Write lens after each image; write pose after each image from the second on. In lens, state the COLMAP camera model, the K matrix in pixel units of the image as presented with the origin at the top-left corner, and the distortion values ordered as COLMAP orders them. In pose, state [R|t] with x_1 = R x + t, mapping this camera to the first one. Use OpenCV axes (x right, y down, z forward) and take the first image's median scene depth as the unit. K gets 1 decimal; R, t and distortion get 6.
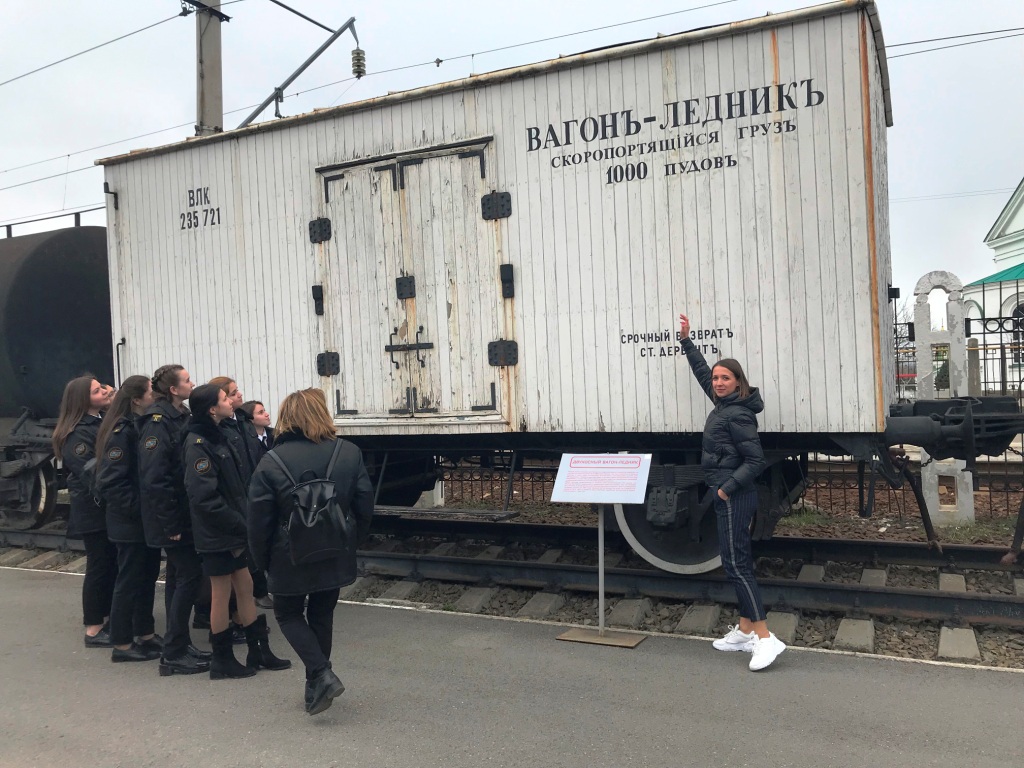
lens RADIAL K [[833.7, 0, 509.6], [0, 833.7, 385.9], [0, 0, 1]] dist [0.012345, -0.008509]
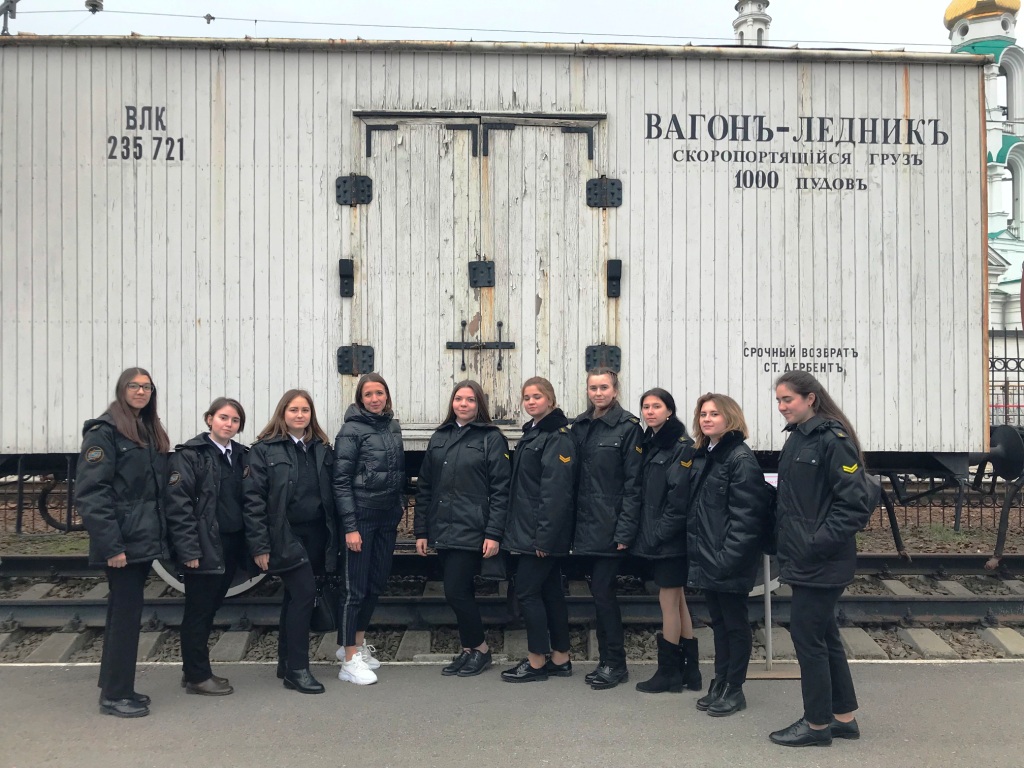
lens RADIAL K [[833.7, 0, 511.0], [0, 833.7, 382.1], [0, 0, 1]] dist [0.012345, -0.008509]
pose [[0.885081, 0.047791, 0.462977, -0.514919], [-0.034141, 0.998701, -0.037825, 0.022160], [-0.464184, 0.017672, 0.885563, 0.269842]]
